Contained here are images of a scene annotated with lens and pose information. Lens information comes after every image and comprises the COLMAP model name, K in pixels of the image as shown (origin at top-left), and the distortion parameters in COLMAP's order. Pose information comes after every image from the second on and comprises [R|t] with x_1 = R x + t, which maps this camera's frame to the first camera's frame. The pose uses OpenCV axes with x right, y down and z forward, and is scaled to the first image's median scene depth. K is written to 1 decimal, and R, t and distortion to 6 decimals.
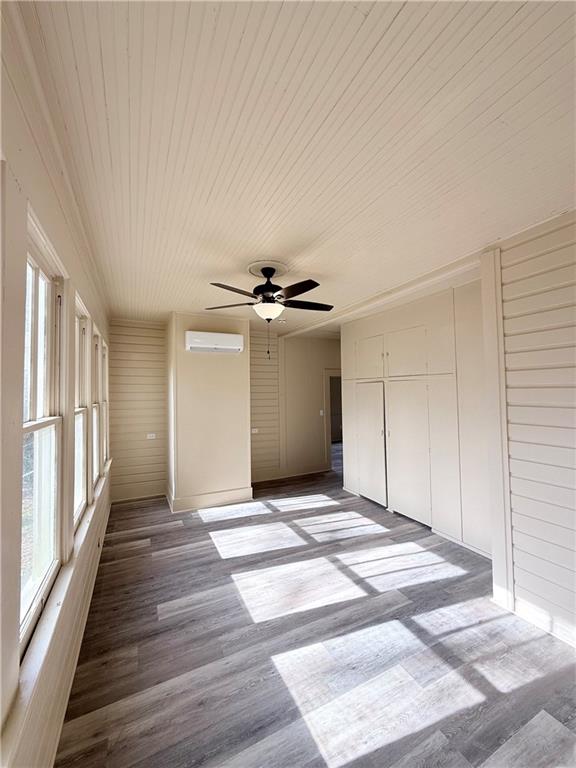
lens RADIAL K [[305.2, 0, 288.0], [0, 305.2, 384.0], [0, 0, 1]] dist [-0.003358, -0.000435]
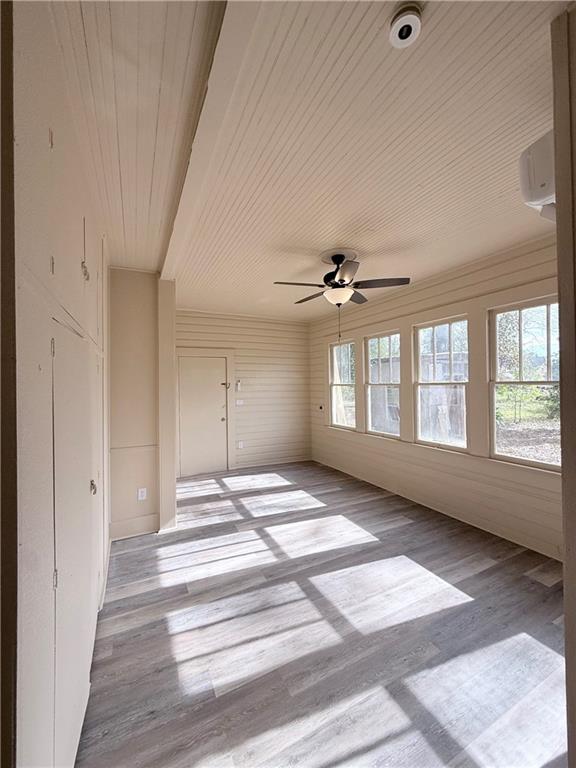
lens RADIAL K [[305.2, 0, 288.0], [0, 305.2, 384.0], [0, 0, 1]] dist [-0.003358, -0.000435]
pose [[-0.999628, 0.027167, -0.002563, 0.120321], [0.027225, 0.999286, -0.026195, 0.085006], [0.001849, -0.026255, -0.999654, 1.988115]]
